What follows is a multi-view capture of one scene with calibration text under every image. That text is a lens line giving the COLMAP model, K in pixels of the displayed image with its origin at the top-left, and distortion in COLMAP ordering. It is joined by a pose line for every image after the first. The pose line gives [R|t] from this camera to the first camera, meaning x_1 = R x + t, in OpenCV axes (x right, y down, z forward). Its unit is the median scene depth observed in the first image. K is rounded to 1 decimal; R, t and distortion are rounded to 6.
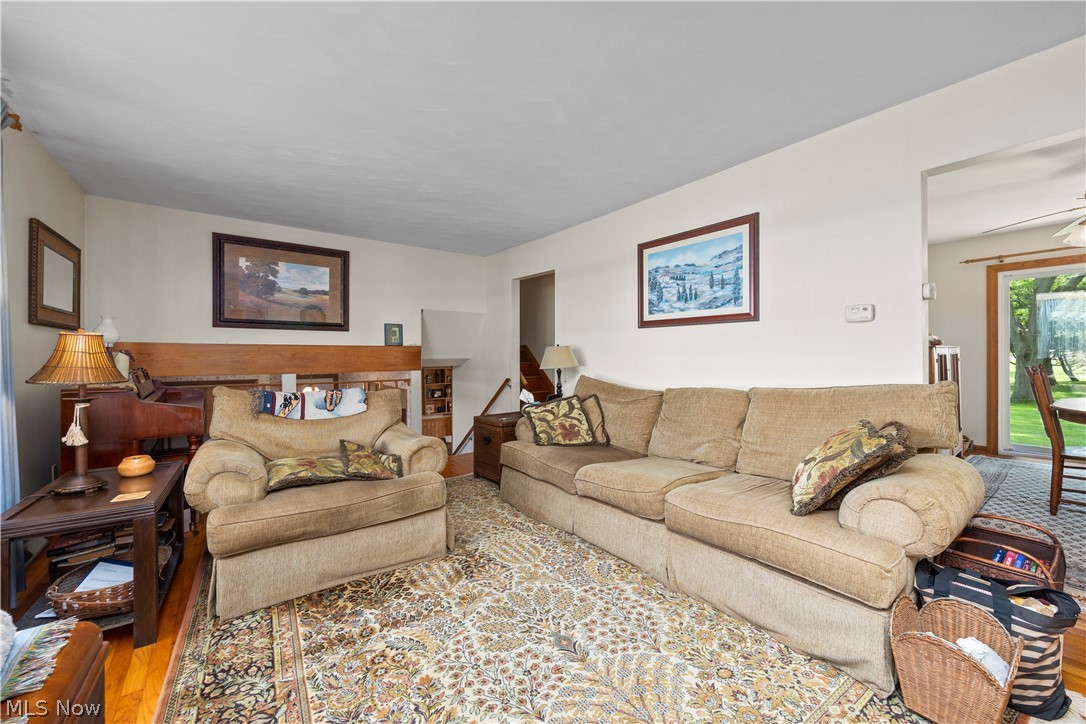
lens RADIAL K [[430.1, 0, 541.7], [0, 430.1, 355.1], [0, 0, 1]] dist [0.004890, 0.000273]
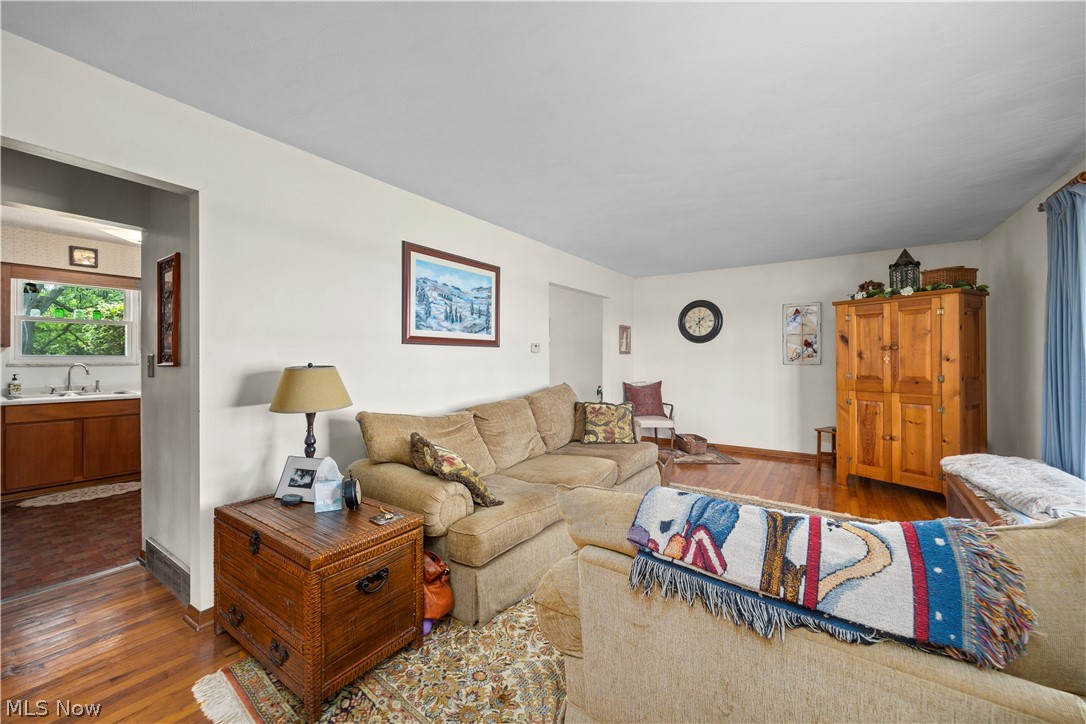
lens RADIAL K [[430.1, 0, 541.6], [0, 430.1, 359.1], [0, 0, 1]] dist [0.004890, 0.000273]
pose [[-0.327779, 0.007179, 0.944727, -0.697140], [0.010070, 0.999941, -0.004104, -0.030690], [-0.944701, 0.008168, -0.327832, 1.131938]]
